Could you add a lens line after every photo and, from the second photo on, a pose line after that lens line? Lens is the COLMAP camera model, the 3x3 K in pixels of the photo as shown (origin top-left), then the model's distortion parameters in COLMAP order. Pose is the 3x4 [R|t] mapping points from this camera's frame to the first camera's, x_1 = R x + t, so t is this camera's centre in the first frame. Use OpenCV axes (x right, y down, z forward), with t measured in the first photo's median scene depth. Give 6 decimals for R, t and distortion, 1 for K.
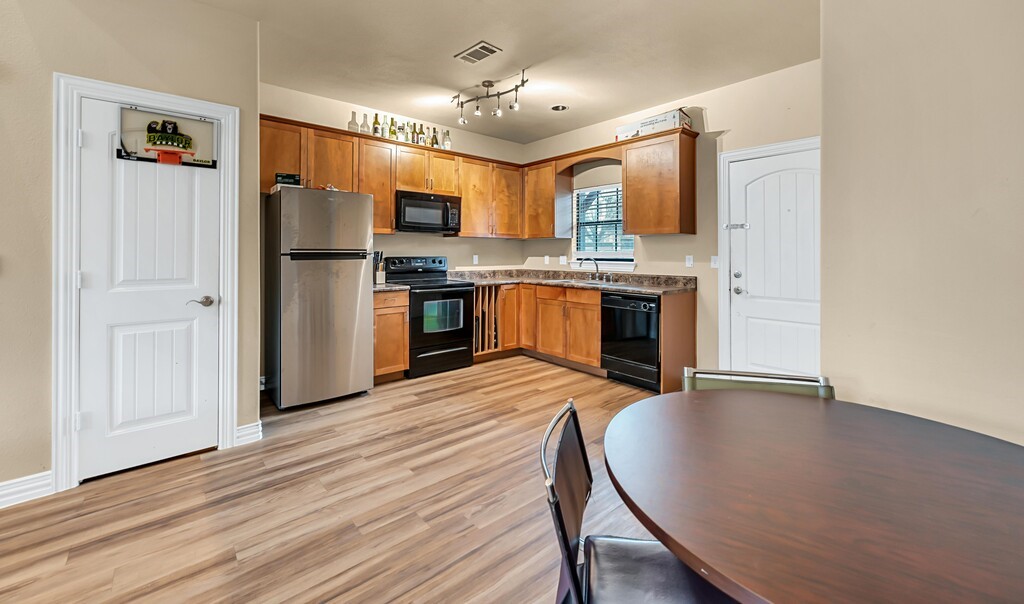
lens RADIAL K [[397.4, 0, 511.2], [0, 397.4, 273.6], [0, 0, 1]] dist [0.000489, 0.000075]
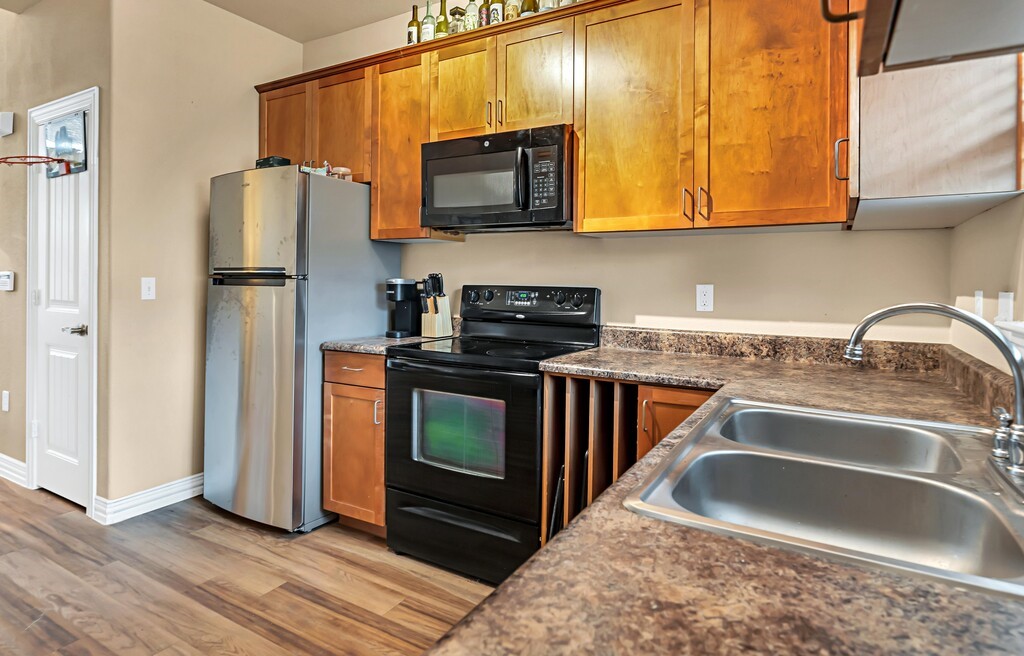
lens RADIAL K [[559.4, 0, 508.6], [0, 559.4, 293.3], [0, 0, 1]] dist [-0.000793, -0.000304]
pose [[0.324473, 0.022519, -0.945627, 0.361510], [-0.061216, 0.998121, 0.002764, -0.037453], [0.943912, 0.056991, 0.325242, 0.829223]]
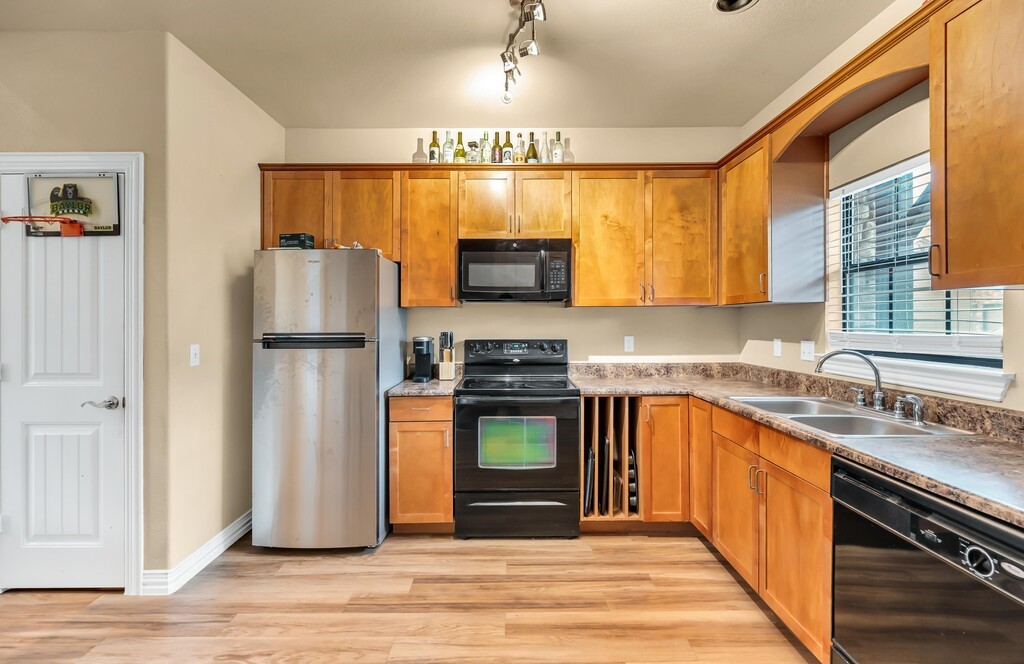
lens RADIAL K [[443.4, 0, 512.0], [0, 443.4, 332.0], [0, 0, 1]] dist [-0.001463, -0.000144]
pose [[0.765569, 0.007449, -0.643310, 0.235194], [-0.026735, 0.999438, -0.020243, -0.042713], [0.642798, 0.032697, 0.765338, 0.472895]]
